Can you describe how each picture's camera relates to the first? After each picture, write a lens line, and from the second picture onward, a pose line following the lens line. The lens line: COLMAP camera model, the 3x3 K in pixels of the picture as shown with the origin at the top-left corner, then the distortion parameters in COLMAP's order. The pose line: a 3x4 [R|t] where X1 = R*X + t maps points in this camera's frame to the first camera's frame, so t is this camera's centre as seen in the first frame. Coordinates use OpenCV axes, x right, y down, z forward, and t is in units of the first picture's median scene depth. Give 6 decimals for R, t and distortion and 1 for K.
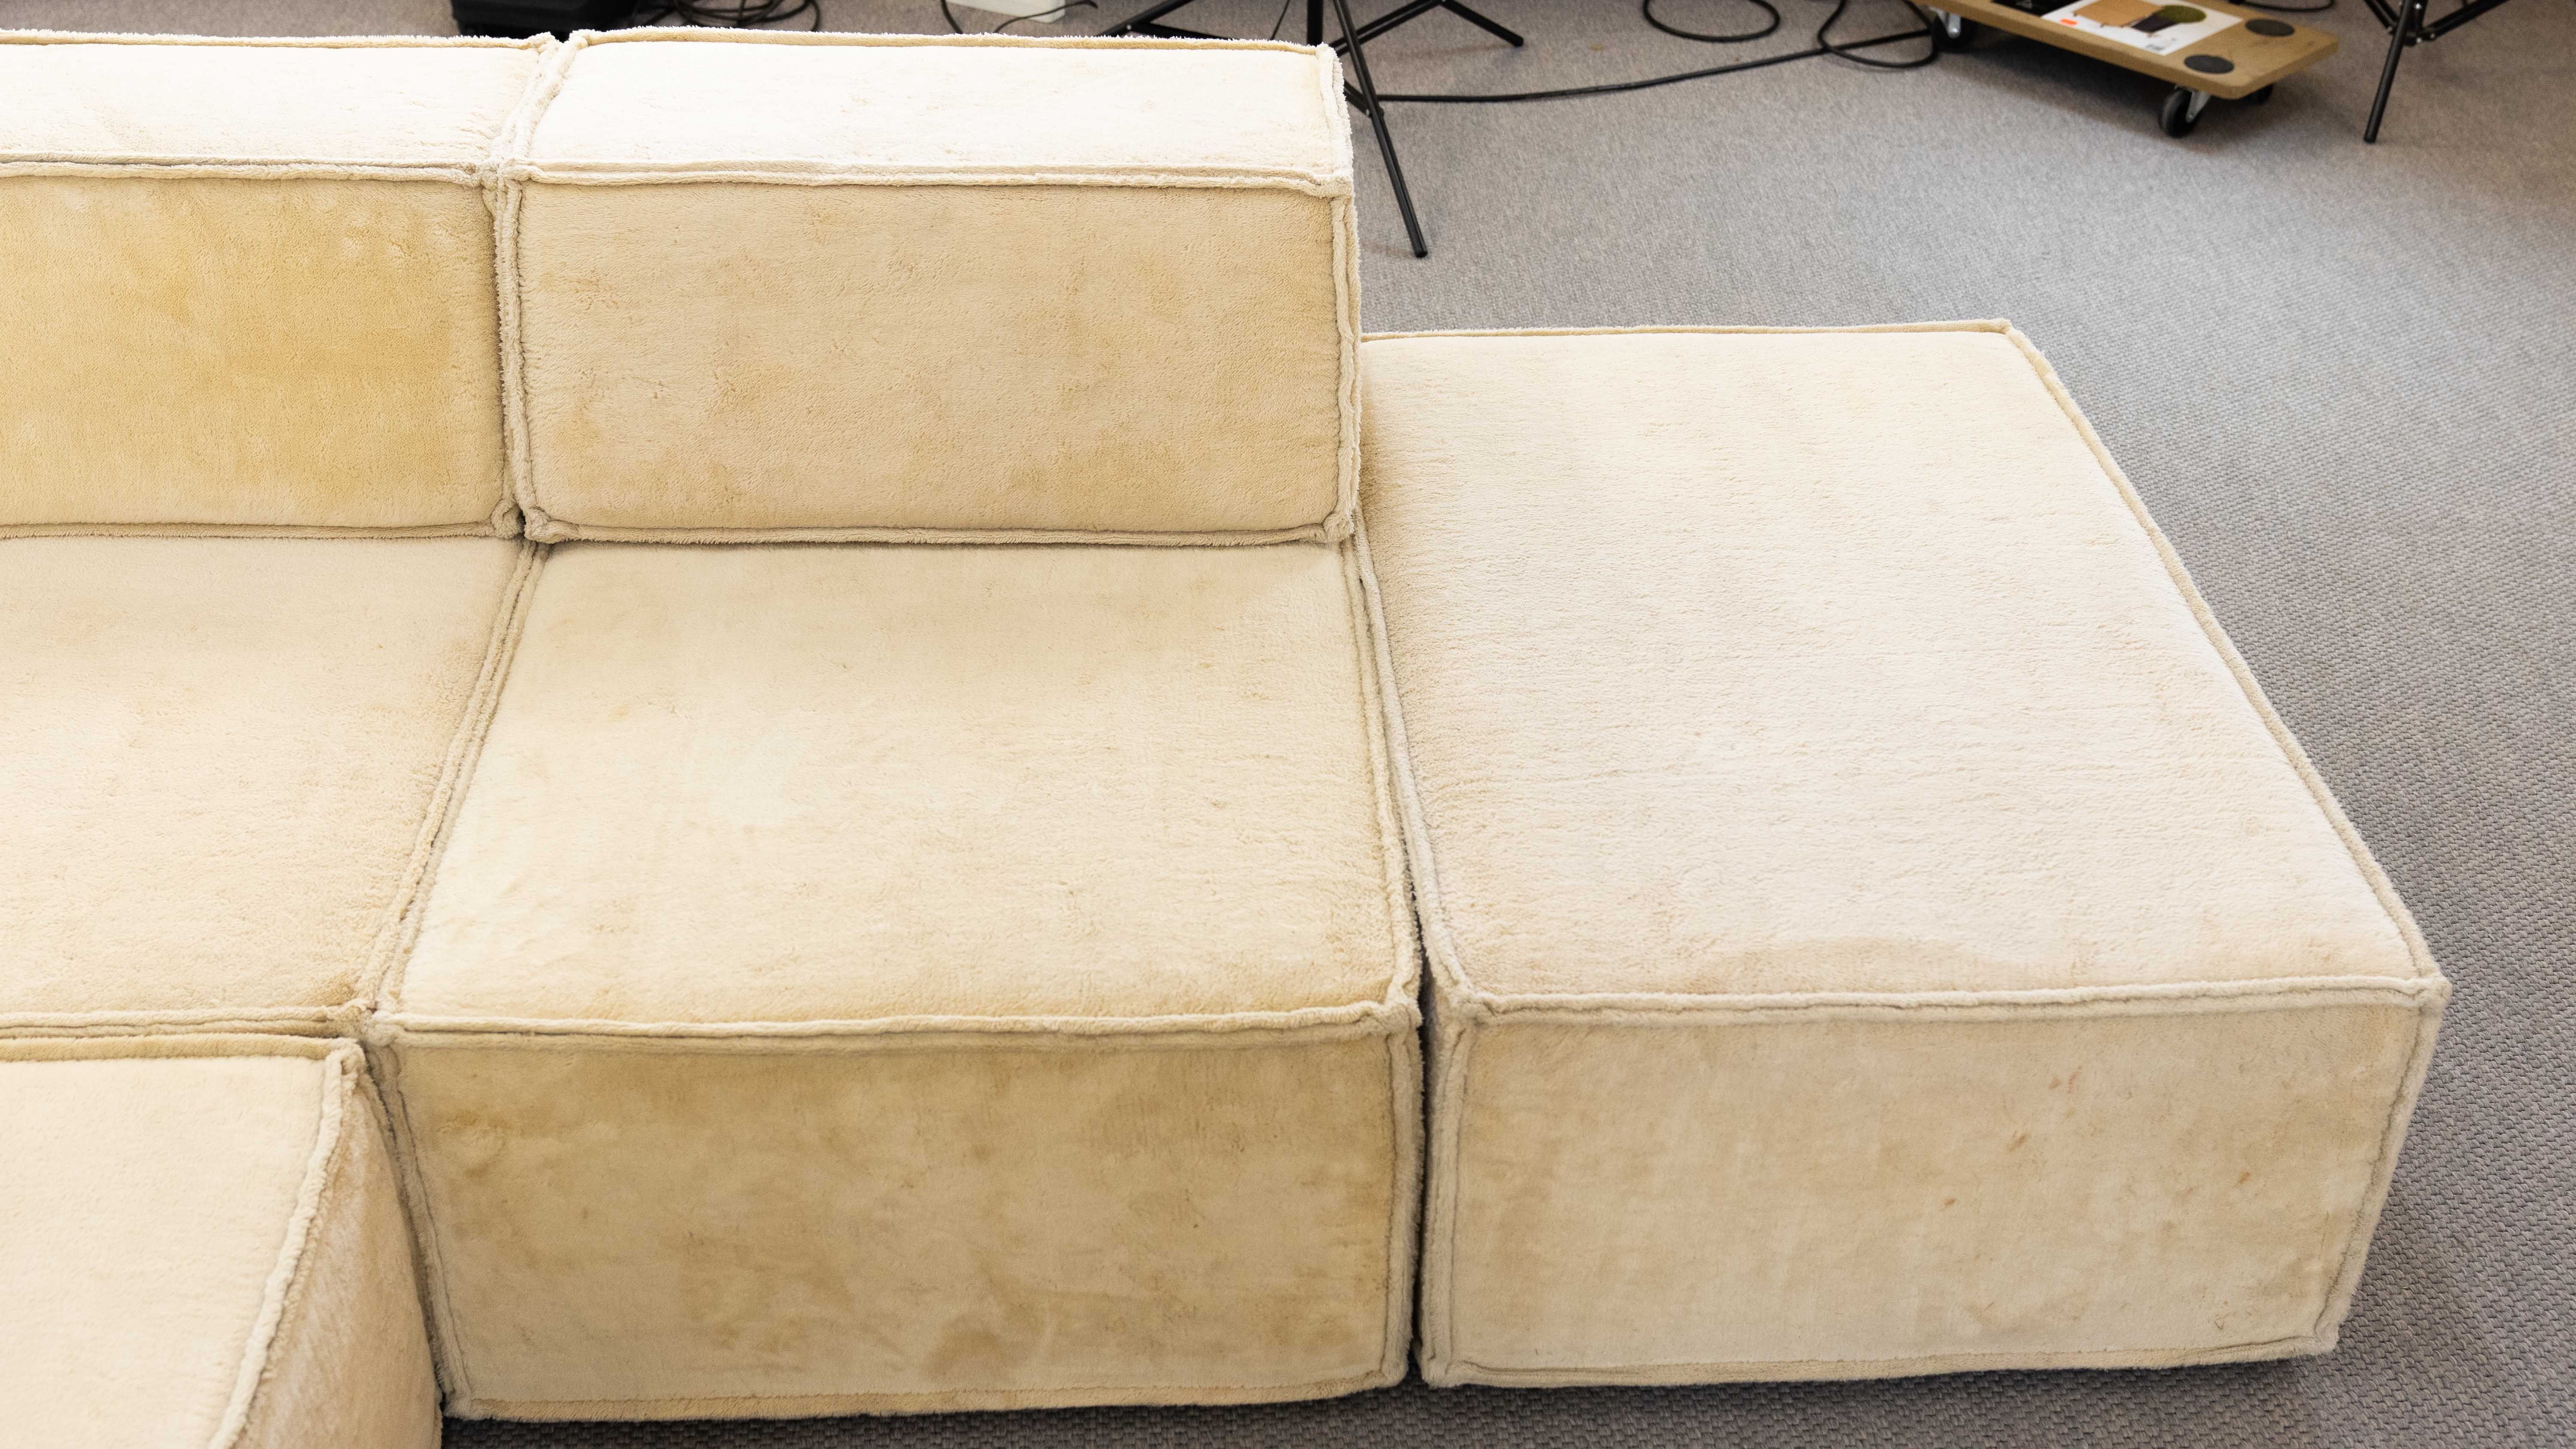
lens RADIAL K [[2799.3, 0, 1273.3], [0, 2799.3, 727.0], [0, 0, 1]] dist [0.009399, 0.000000]
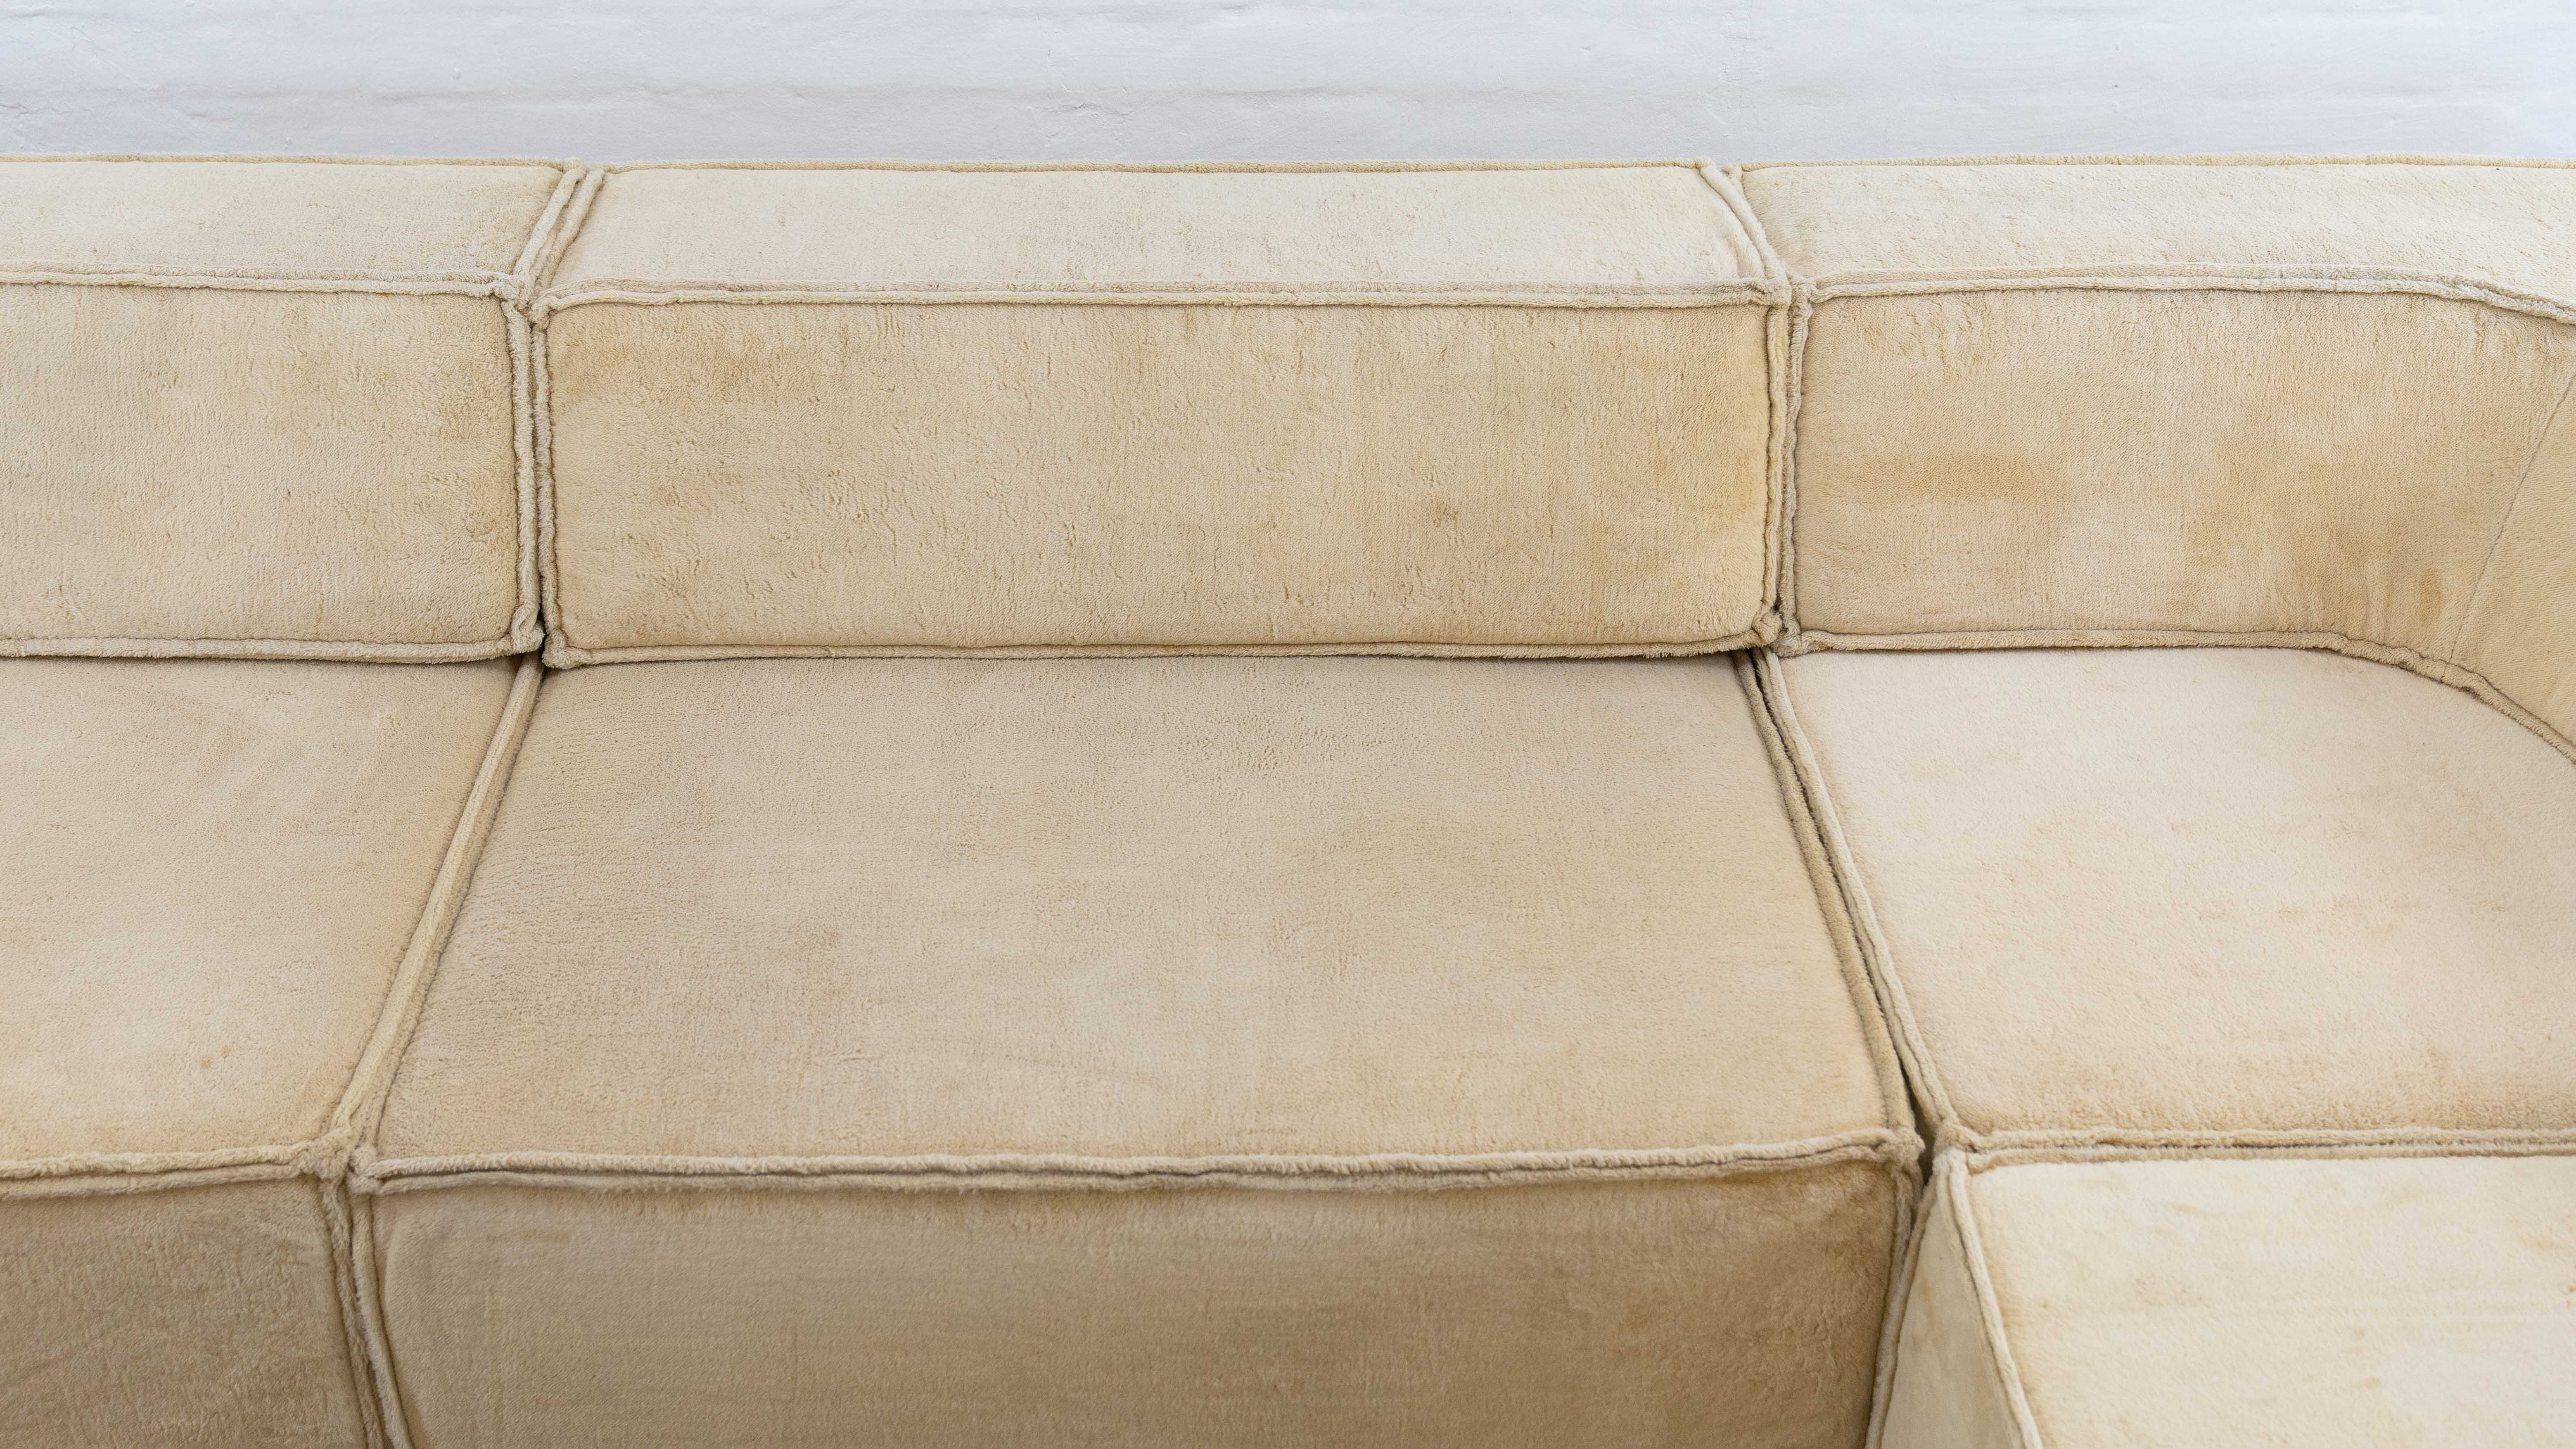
lens RADIAL K [[2799.5, 0, 1291.7], [0, 2799.5, 729.9], [0, 0, 1]] dist [0.009399, 0.000000]
pose [[-0.005448, 0.513489, -0.858079, 0.375967], [-0.566958, 0.705259, 0.425639, -0.239340], [0.823729, 0.488813, 0.287285, 0.362228]]
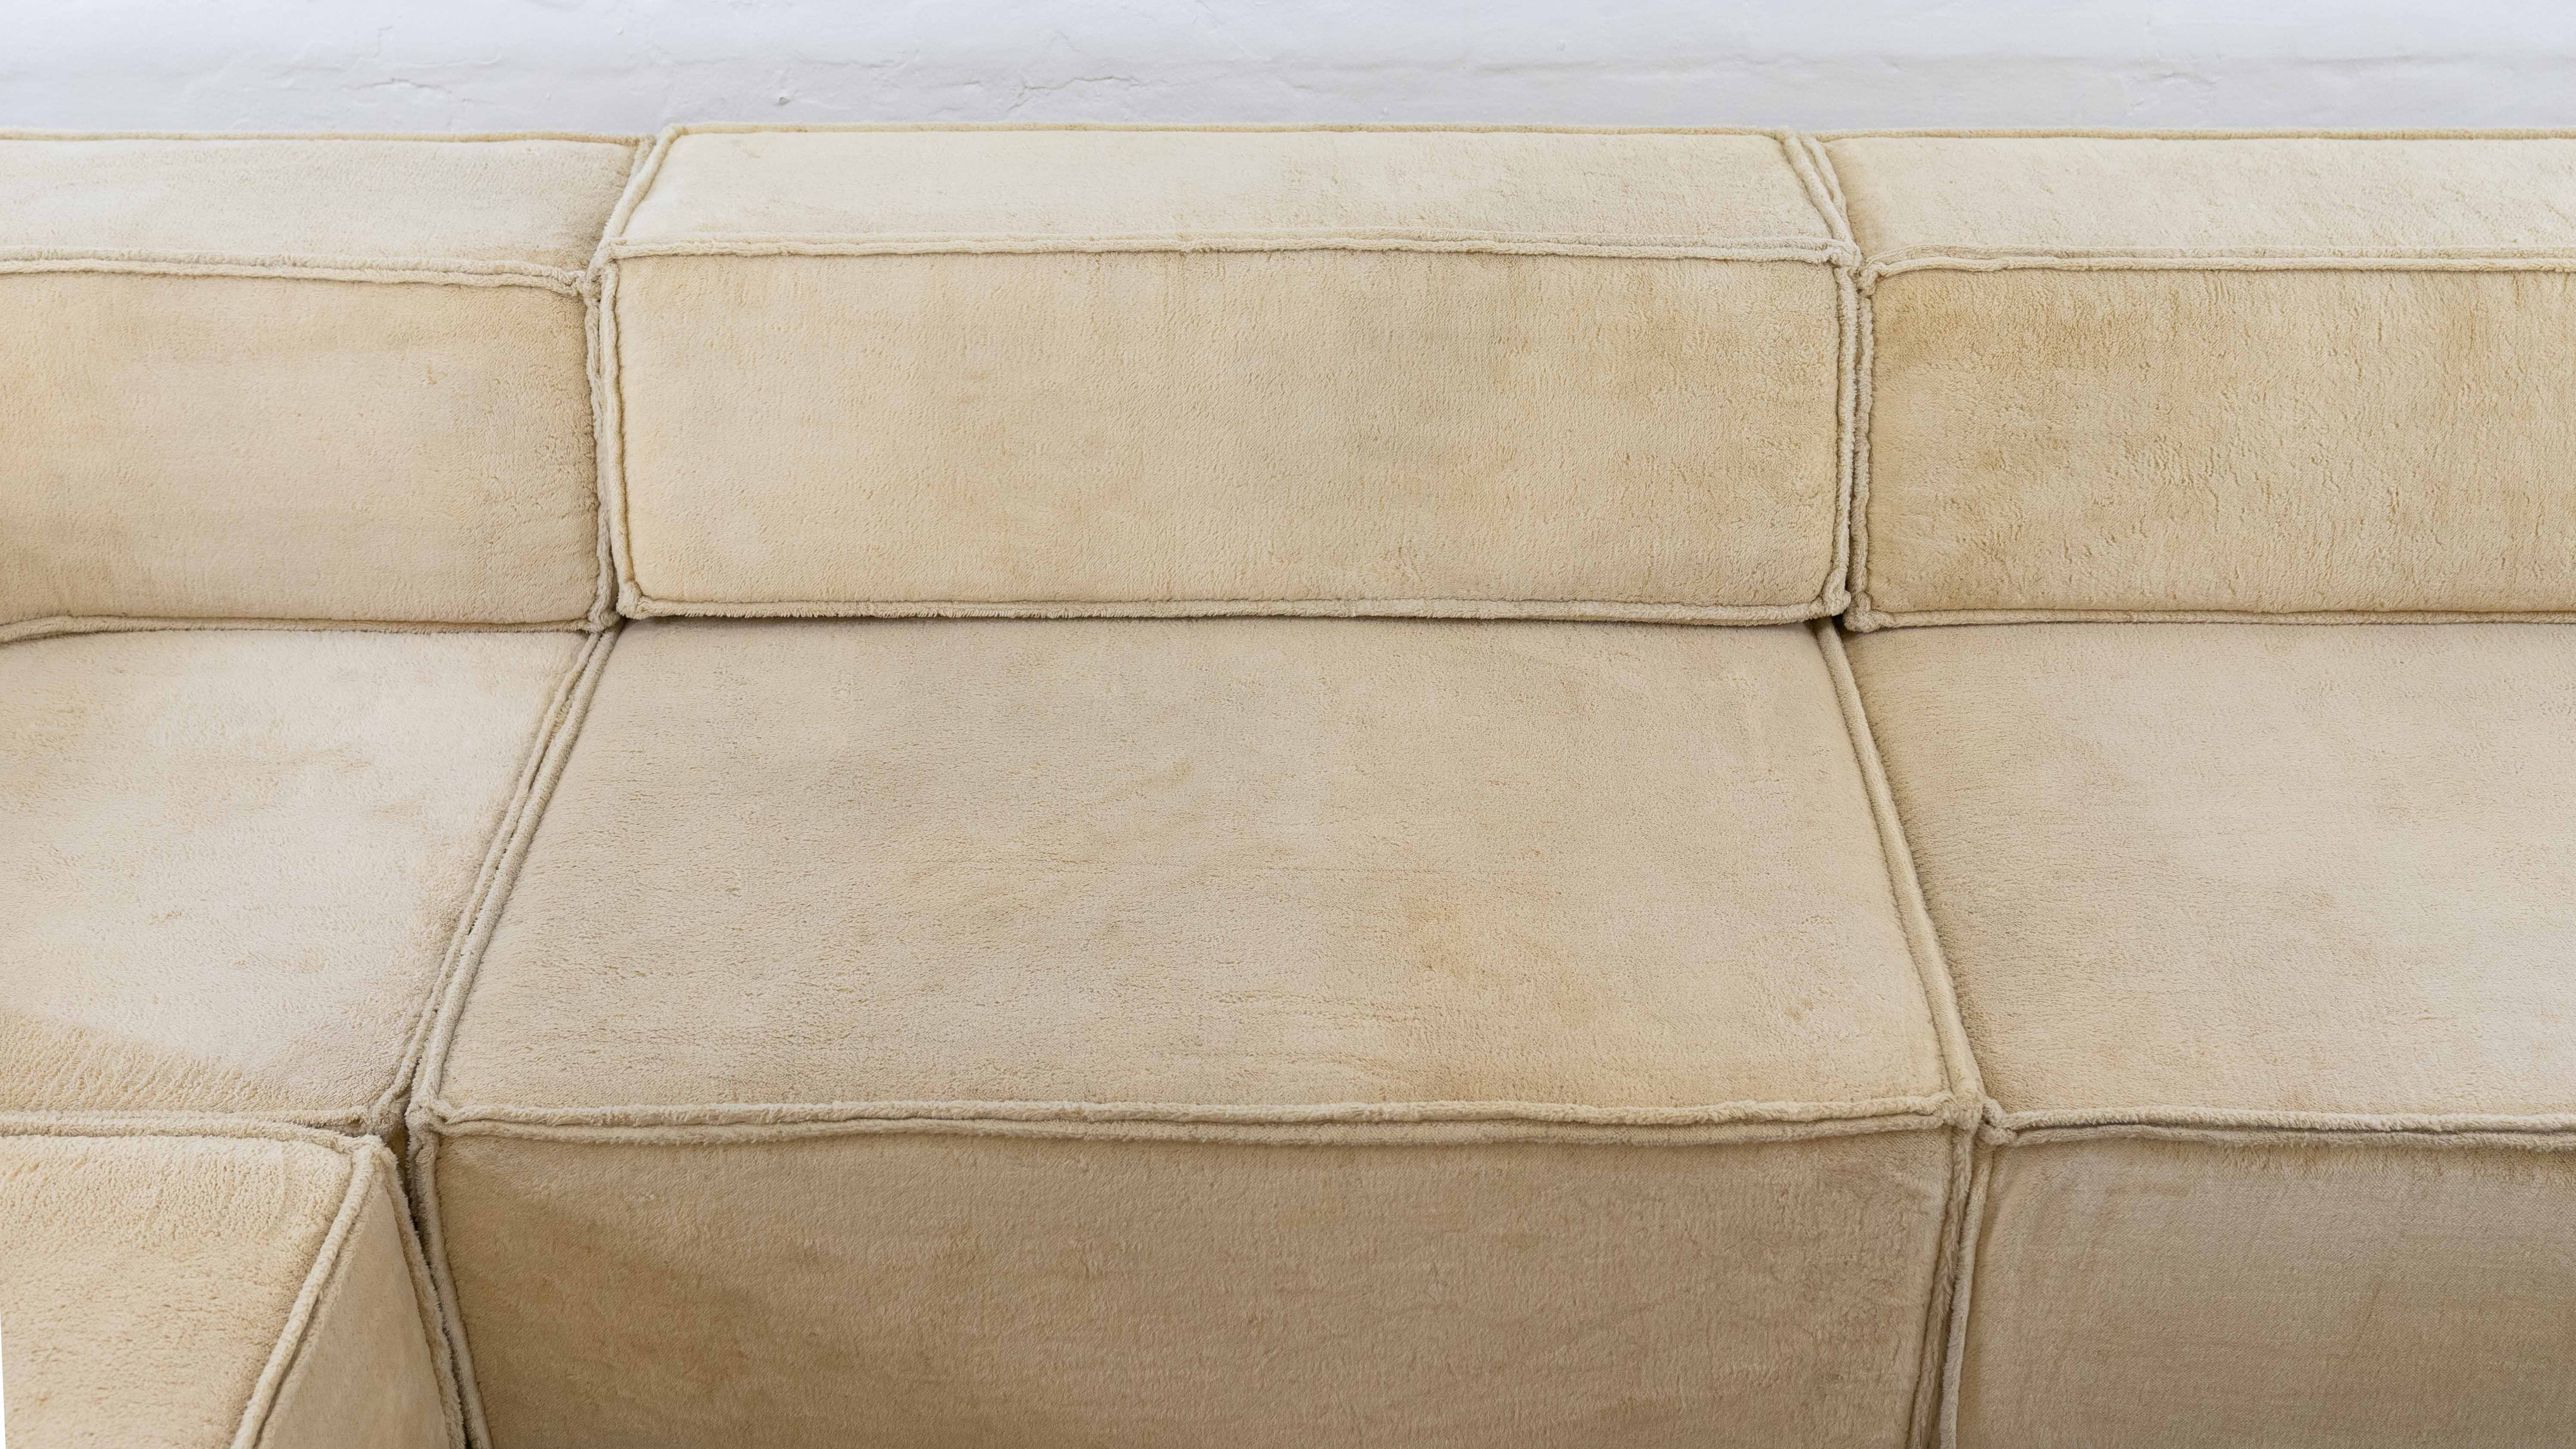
lens RADIAL K [[2799.4, 0, 1304.9], [0, 2799.4, 728.7], [0, 0, 1]] dist [0.009399, 0.000000]
pose [[-0.040620, 0.519605, -0.853440, 0.397420], [-0.555200, 0.698408, 0.451641, 0.006761], [0.830724, 0.492176, 0.260115, -0.001034]]
